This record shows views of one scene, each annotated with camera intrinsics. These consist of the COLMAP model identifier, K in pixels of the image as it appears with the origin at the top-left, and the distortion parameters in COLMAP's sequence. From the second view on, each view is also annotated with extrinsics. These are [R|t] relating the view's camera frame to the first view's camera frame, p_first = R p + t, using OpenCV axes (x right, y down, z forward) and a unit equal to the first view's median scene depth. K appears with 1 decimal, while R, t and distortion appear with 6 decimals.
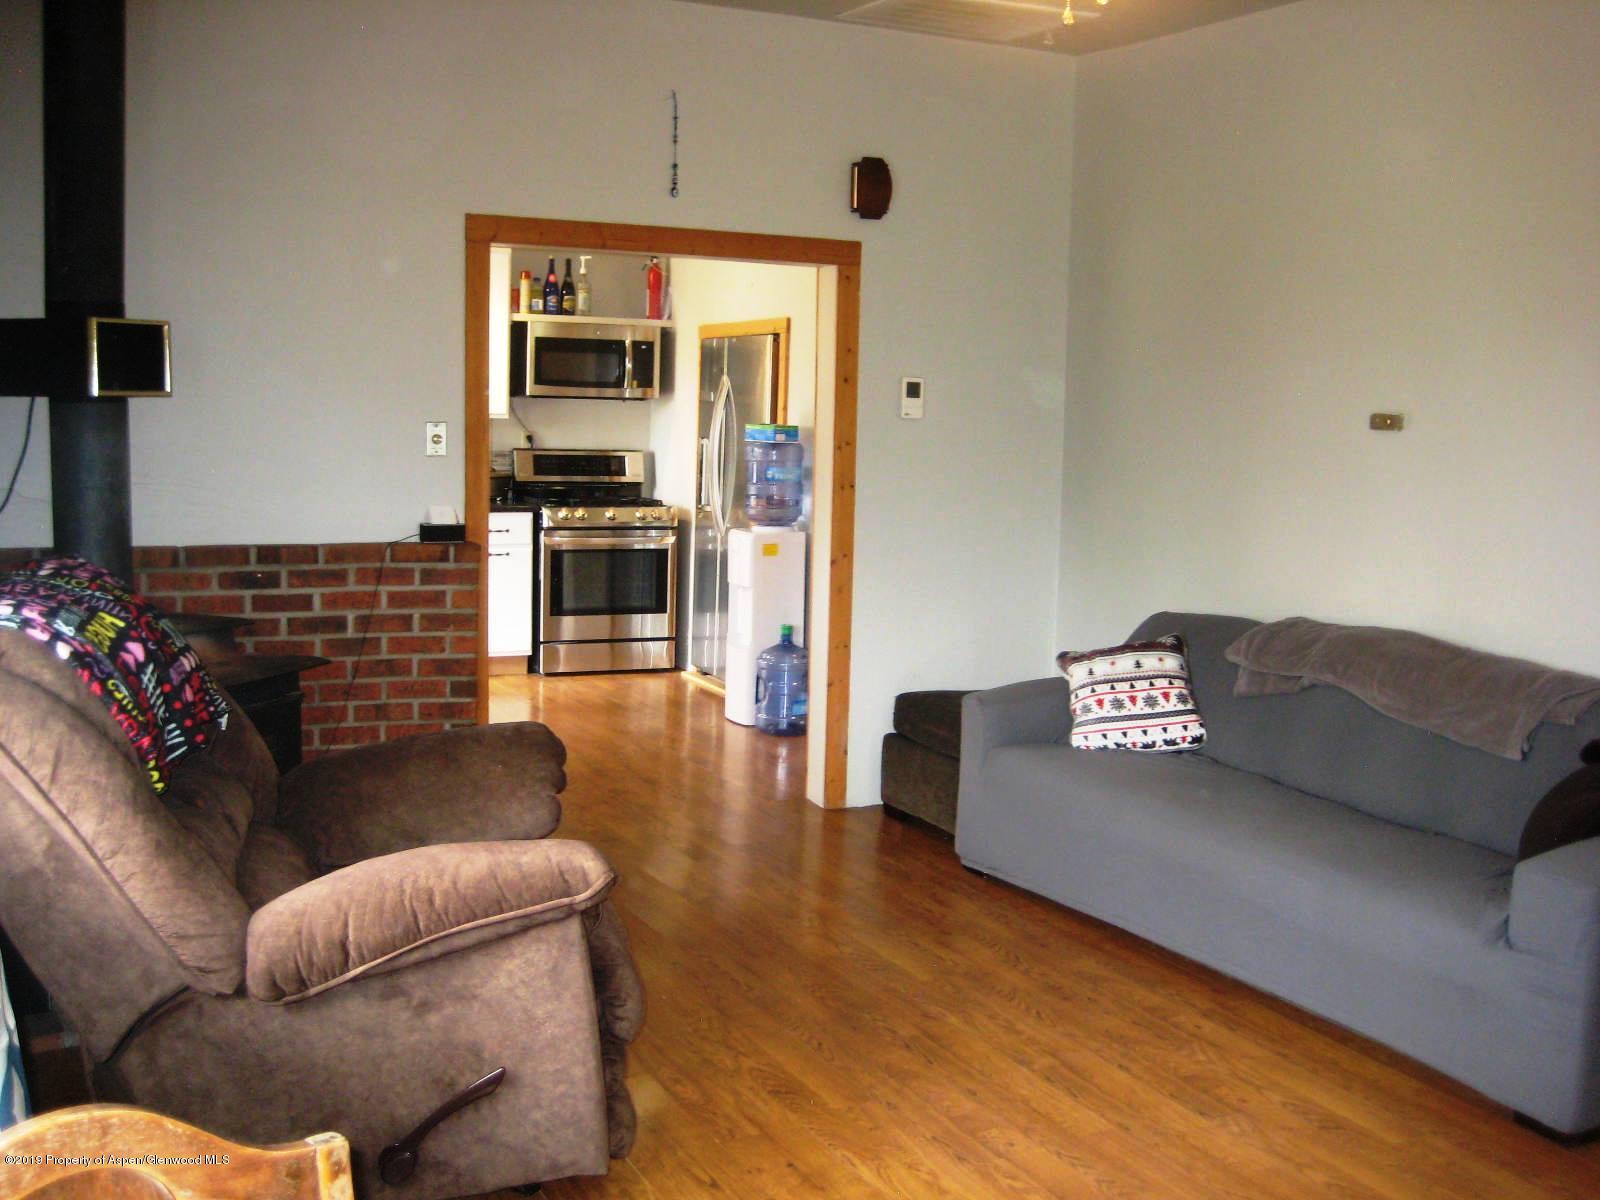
lens RADIAL K [[1671.2, 0, 774.1], [0, 1671.2, 604.7], [0, 0, 1]] dist [-0.166123, 0.226971]
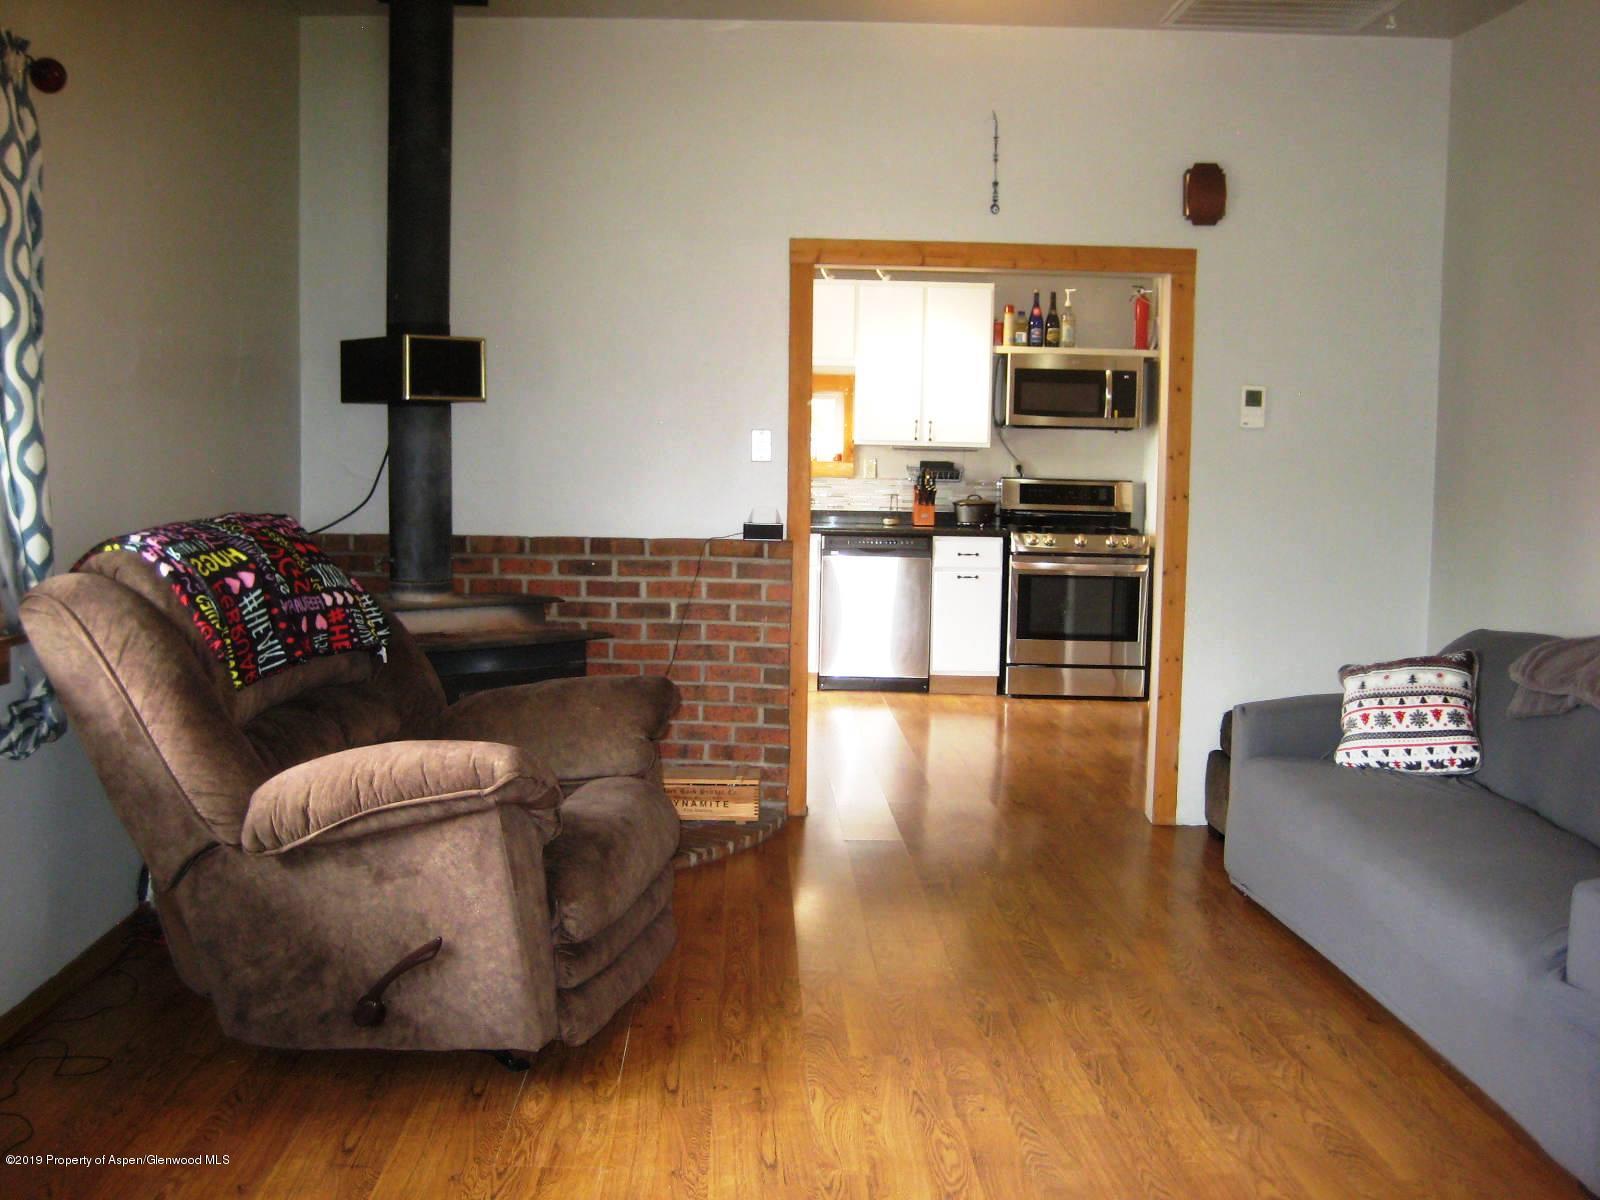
lens RADIAL K [[1671.2, 0, 774.1], [0, 1671.2, 604.7], [0, 0, 1]] dist [-0.166123, 0.226971]
pose [[0.902586, 0.029289, -0.429513, 0.297237], [-0.045808, 0.998553, -0.028169, 0.037484], [0.428066, 0.045100, 0.902621, 0.020274]]
